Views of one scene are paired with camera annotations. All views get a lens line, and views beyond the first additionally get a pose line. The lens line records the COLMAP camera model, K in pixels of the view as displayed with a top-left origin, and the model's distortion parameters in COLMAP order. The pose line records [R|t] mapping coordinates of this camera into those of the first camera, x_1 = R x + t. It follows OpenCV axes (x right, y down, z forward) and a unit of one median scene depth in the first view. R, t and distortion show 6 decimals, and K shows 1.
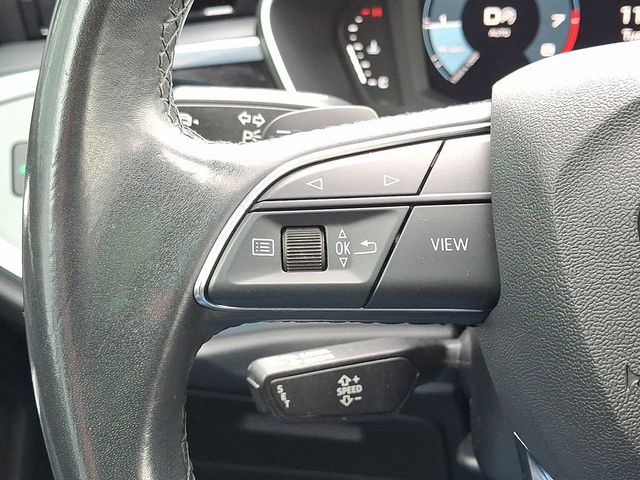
lens RADIAL K [[1131.3, 0, 320.0], [0, 1131.3, 240.0], [0, 0, 1]] dist [0.335446, -0.958644]
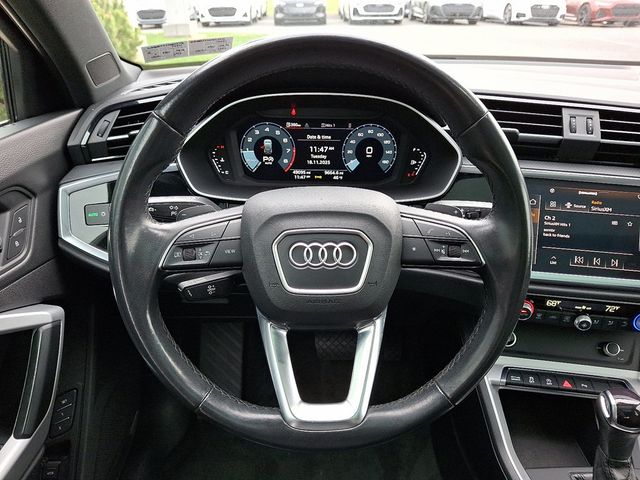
lens RADIAL K [[573.2, 0, 325.1], [0, 573.2, 256.6], [0, 0, 1]] dist [0.182649, -0.402639]
pose [[0.984458, -0.050569, 0.168181, 0.094393], [0.034261, 0.994548, 0.098491, -0.141909], [-0.172244, -0.091199, 0.980824, -0.833593]]
